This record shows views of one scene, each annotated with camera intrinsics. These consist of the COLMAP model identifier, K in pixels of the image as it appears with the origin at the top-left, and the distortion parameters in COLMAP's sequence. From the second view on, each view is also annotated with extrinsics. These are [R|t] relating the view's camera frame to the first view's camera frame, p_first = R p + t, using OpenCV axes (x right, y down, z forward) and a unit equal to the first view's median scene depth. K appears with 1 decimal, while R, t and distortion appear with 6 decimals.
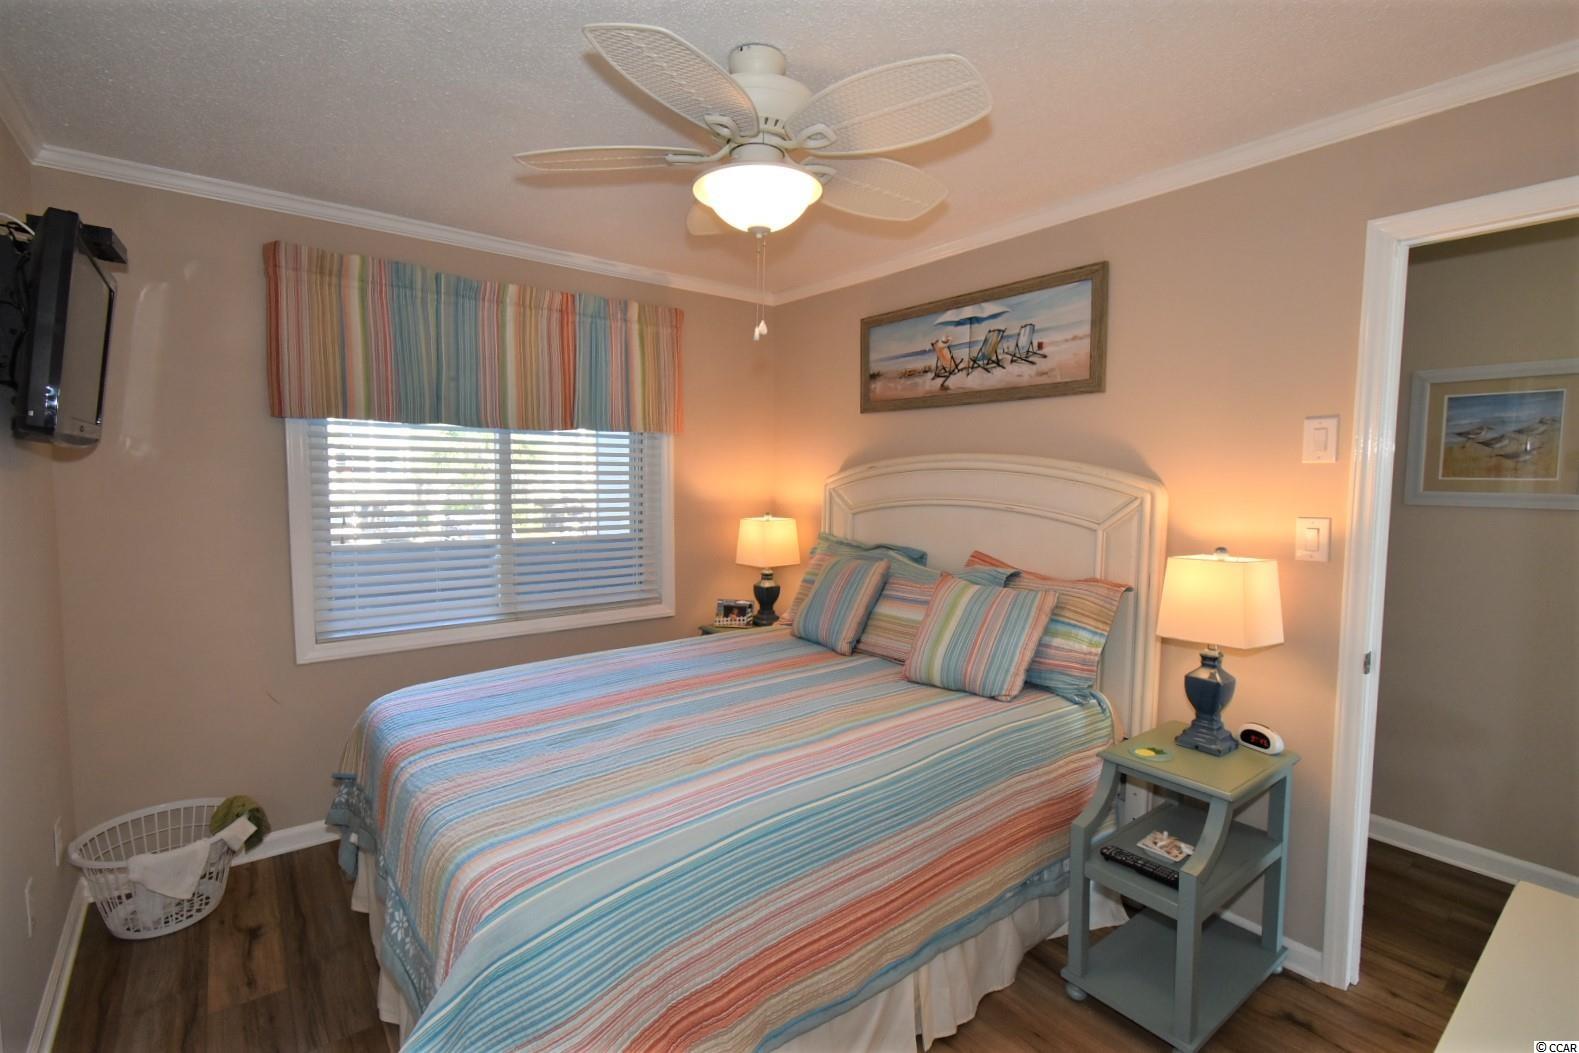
lens RADIAL K [[697.6, 0, 791.9], [0, 697.6, 524.2], [0, 0, 1]] dist [0.008249, -0.004061]
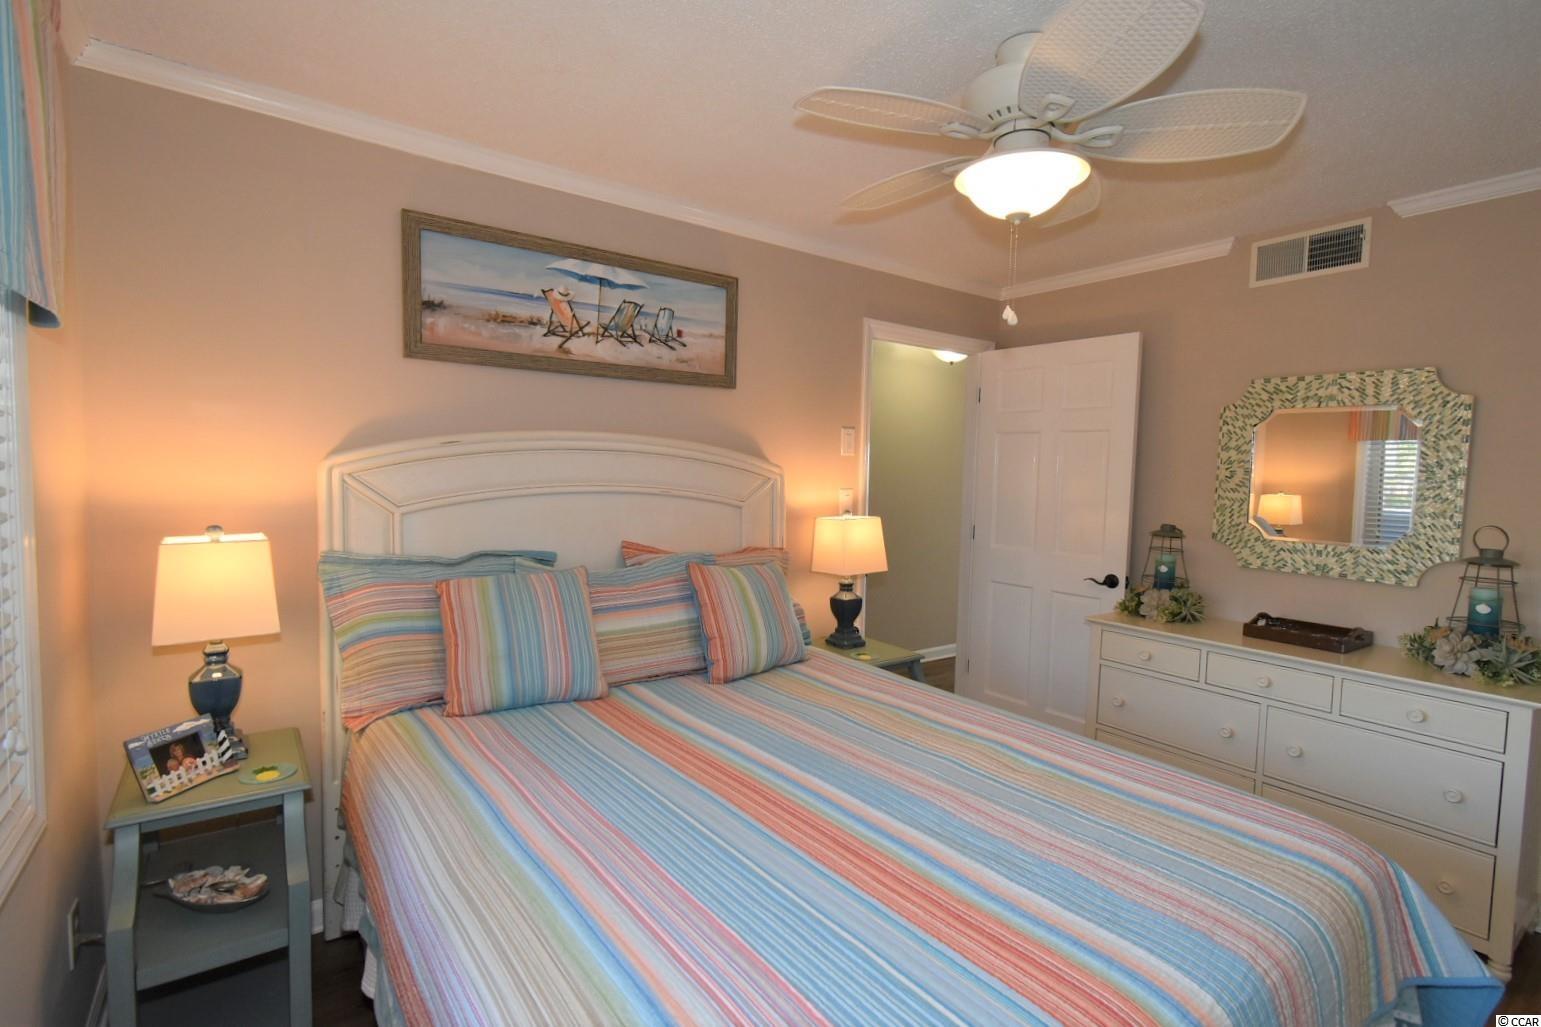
lens RADIAL K [[680.8, 0, 772.8], [0, 680.8, 511.3], [0, 0, 1]] dist [0.008249, -0.004061]
pose [[0.081687, -0.076600, 0.993710, -0.600000], [0.046567, 0.996247, 0.072968, -0.055679], [-0.995570, 0.040314, 0.084947, 0.723020]]
